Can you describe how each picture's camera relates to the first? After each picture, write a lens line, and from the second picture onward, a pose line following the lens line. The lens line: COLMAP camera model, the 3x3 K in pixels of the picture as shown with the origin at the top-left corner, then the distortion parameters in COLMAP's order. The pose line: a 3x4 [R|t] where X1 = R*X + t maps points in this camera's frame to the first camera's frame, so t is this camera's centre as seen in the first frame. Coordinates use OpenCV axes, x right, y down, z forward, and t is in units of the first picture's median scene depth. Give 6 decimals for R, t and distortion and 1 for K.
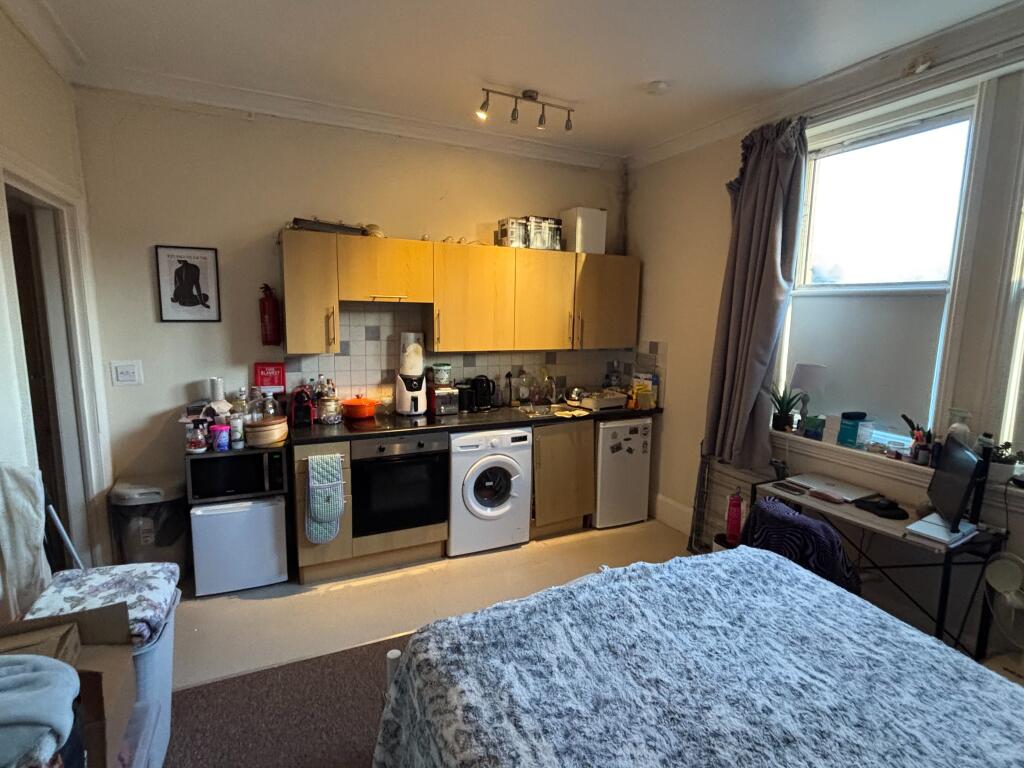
lens RADIAL K [[518.2, 0, 512.0], [0, 518.2, 384.0], [0, 0, 1]] dist [-0.006331, -0.002008]
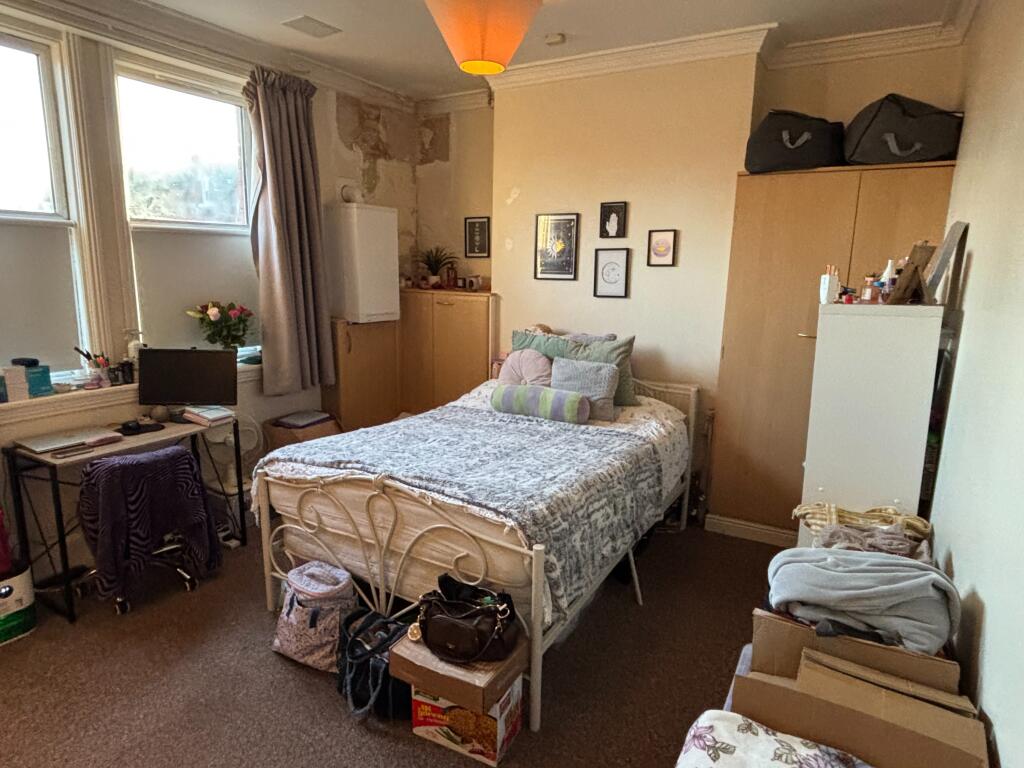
lens RADIAL K [[614.0, 0, 512.0], [0, 614.0, 384.0], [0, 0, 1]] dist [0.000145, -0.025617]
pose [[-0.566946, -0.175306, 0.804885, -0.888873], [0.089883, 0.958094, 0.271988, -0.151707], [-0.818836, 0.226548, -0.527431, 1.212853]]
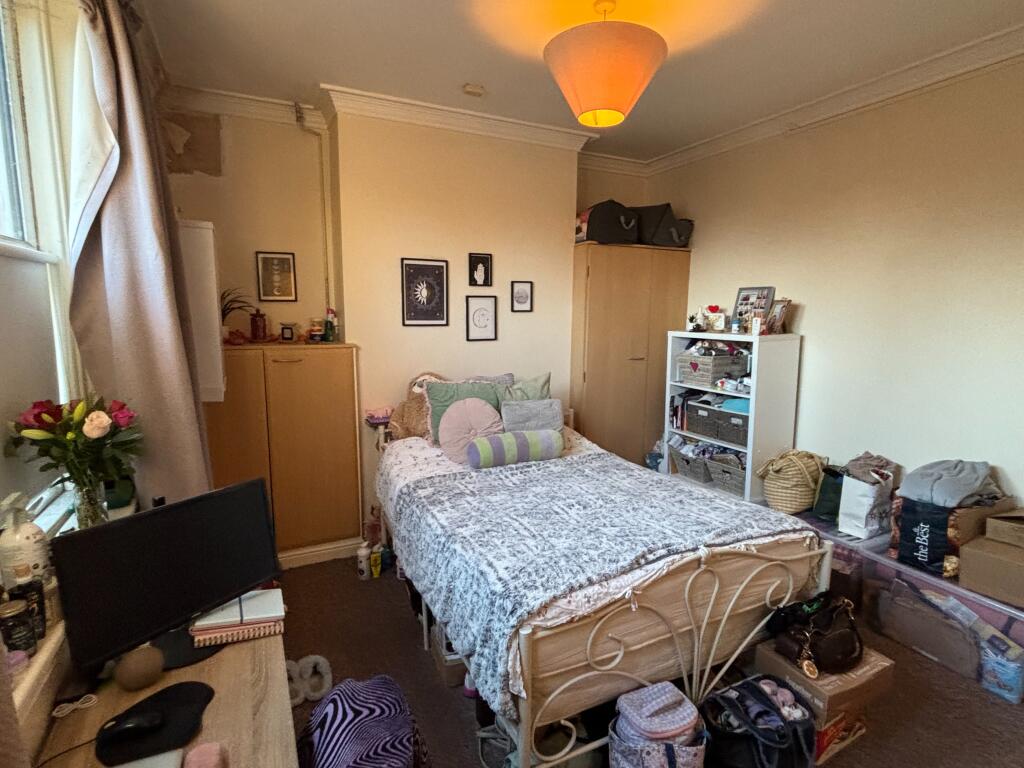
lens RADIAL K [[518.2, 0, 512.0], [0, 518.2, 384.0], [0, 0, 1]] dist [-0.006331, -0.002008]
pose [[-0.999686, -0.019377, -0.015890, 0.500639], [-0.023006, 0.961055, 0.275398, -0.207029], [0.009934, 0.275677, -0.961199, 1.623141]]
